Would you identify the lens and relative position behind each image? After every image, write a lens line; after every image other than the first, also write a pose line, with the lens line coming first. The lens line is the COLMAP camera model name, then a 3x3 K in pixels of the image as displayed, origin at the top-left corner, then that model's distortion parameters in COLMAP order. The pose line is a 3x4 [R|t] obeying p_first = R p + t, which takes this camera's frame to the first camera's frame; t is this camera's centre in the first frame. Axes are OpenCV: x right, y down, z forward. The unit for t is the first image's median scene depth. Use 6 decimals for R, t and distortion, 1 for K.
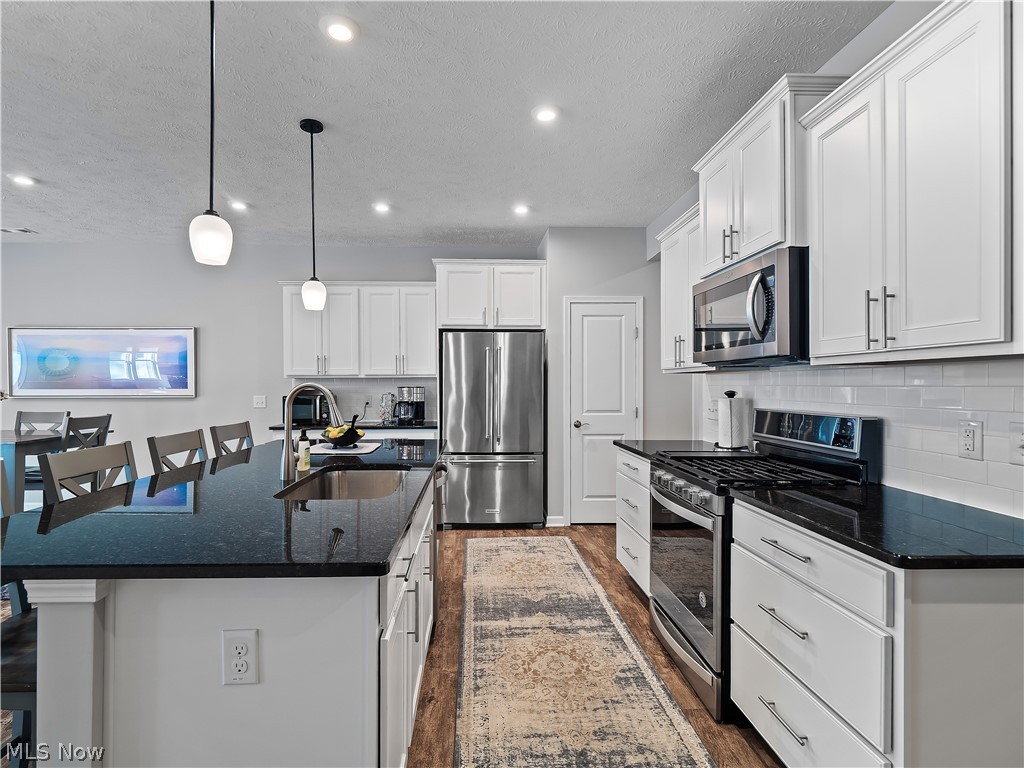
lens RADIAL K [[500.0, 0, 505.0], [0, 500.0, 381.3], [0, 0, 1]] dist [0.005083, -0.003760]
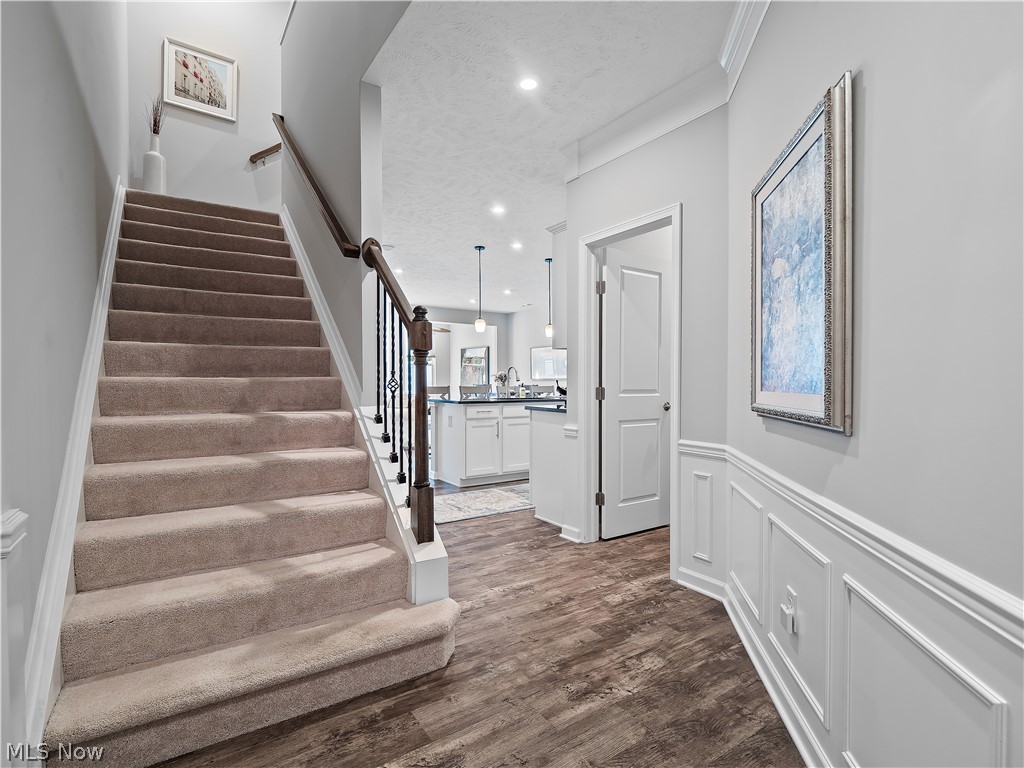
lens RADIAL K [[500.0, 0, 512.7], [0, 500.0, 385.8], [0, 0, 1]] dist [0.005083, -0.003760]
pose [[0.519652, 0.007403, -0.854346, 1.223680], [0.004144, 0.999929, 0.011185, 0.050721], [0.854368, -0.009353, 0.519584, -0.310749]]
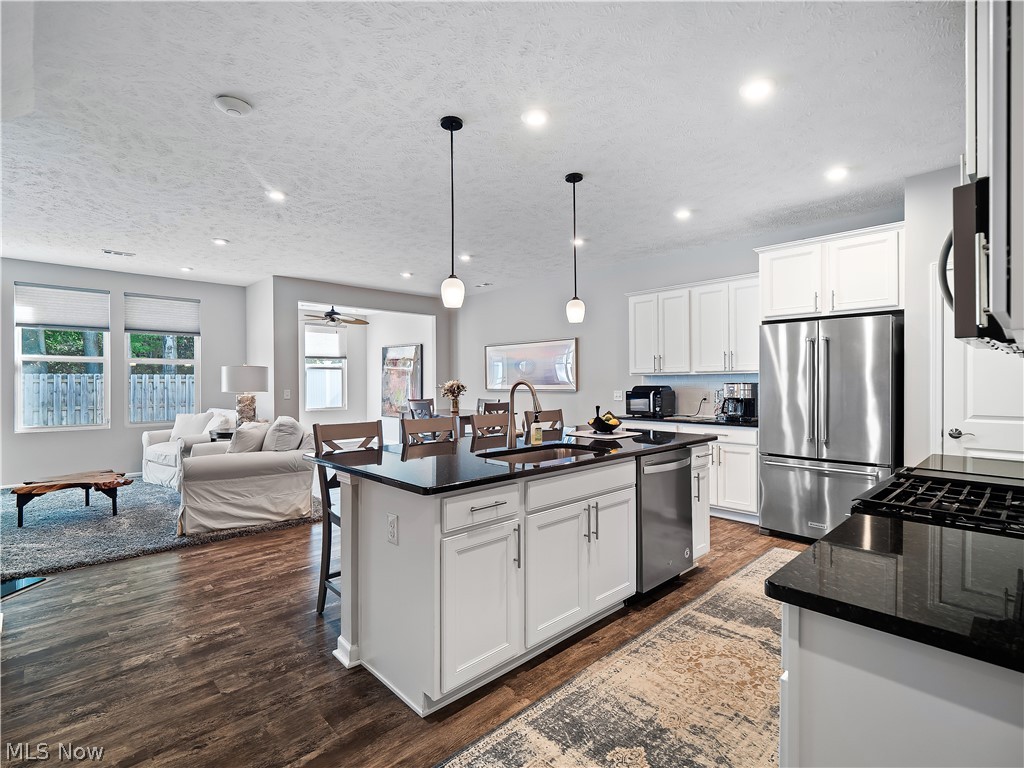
lens RADIAL K [[500.0, 0, 518.4], [0, 500.0, 378.9], [0, 0, 1]] dist [0.005083, -0.003760]
pose [[0.664061, -0.007910, -0.747637, 0.363203], [0.008770, 0.999958, -0.002790, 0.002281], [0.747627, -0.004704, 0.664102, 0.037543]]
